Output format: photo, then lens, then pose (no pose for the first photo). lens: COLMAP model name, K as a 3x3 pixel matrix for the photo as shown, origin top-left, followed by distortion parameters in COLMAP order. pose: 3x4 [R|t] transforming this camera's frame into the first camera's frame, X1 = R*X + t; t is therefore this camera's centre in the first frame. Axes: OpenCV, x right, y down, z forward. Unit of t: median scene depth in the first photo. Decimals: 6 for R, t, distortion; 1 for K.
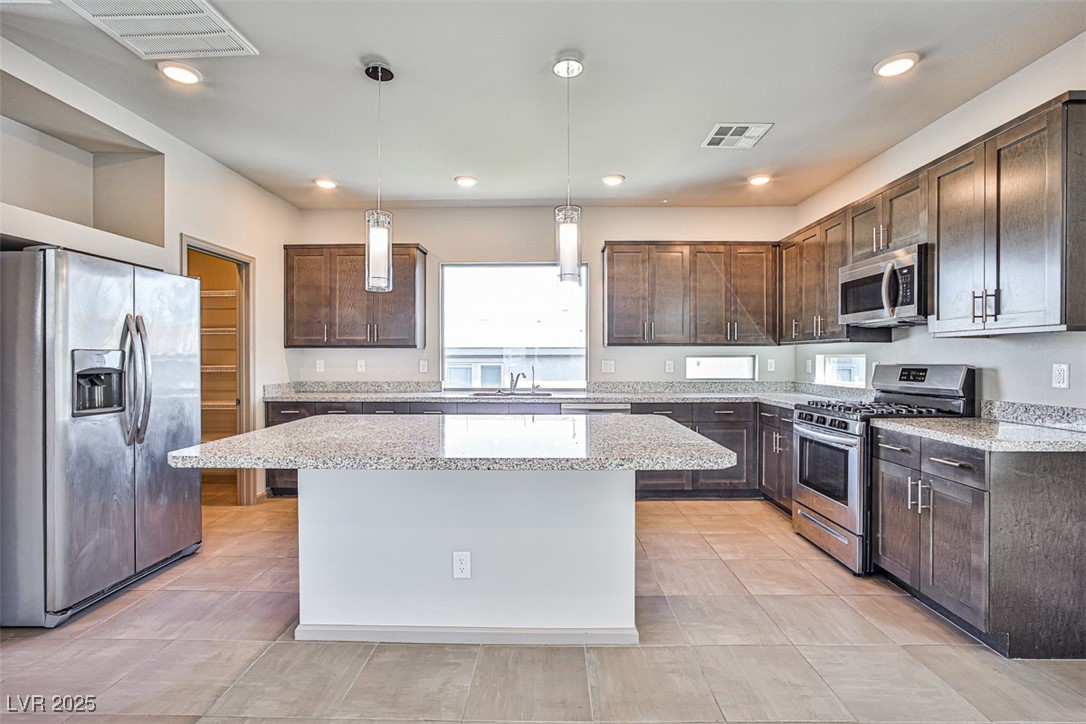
lens RADIAL K [[487.8, 0, 550.2], [0, 487.8, 357.4], [0, 0, 1]] dist [-0.033028, 0.012917]
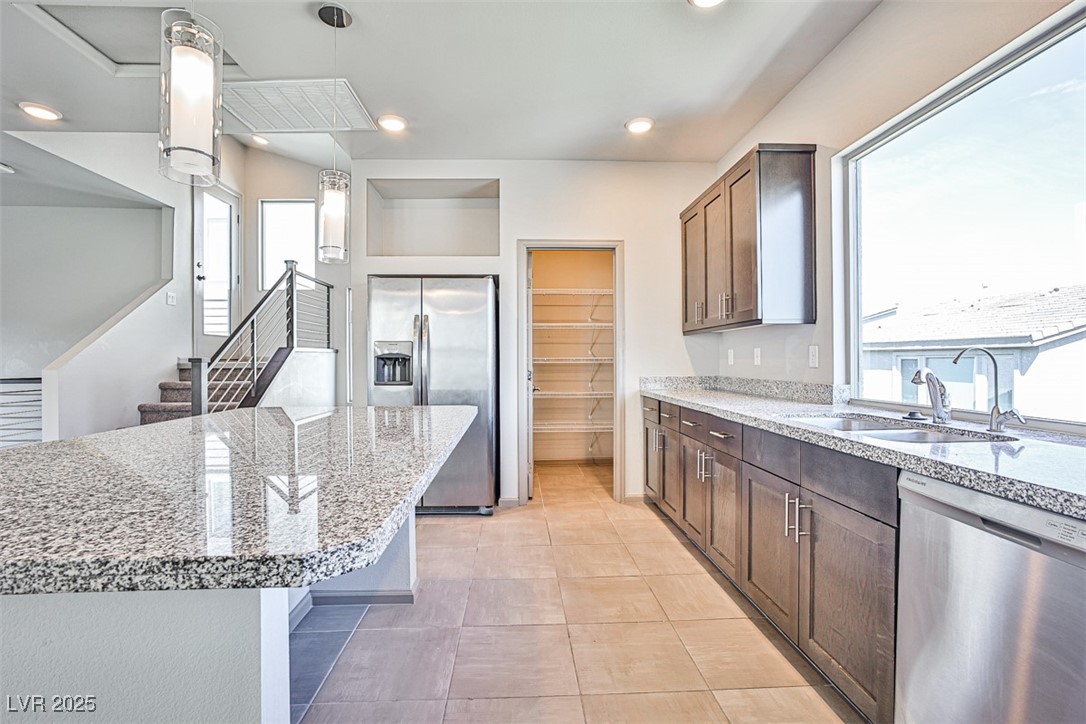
lens RADIAL K [[487.8, 0, 525.3], [0, 487.8, 366.5], [0, 0, 1]] dist [-0.033028, 0.012917]
pose [[0.035284, 0.011619, -0.999310, 0.415023], [0.004080, 0.999922, 0.011770, 0.033512], [0.999369, -0.004492, 0.035234, 1.001957]]
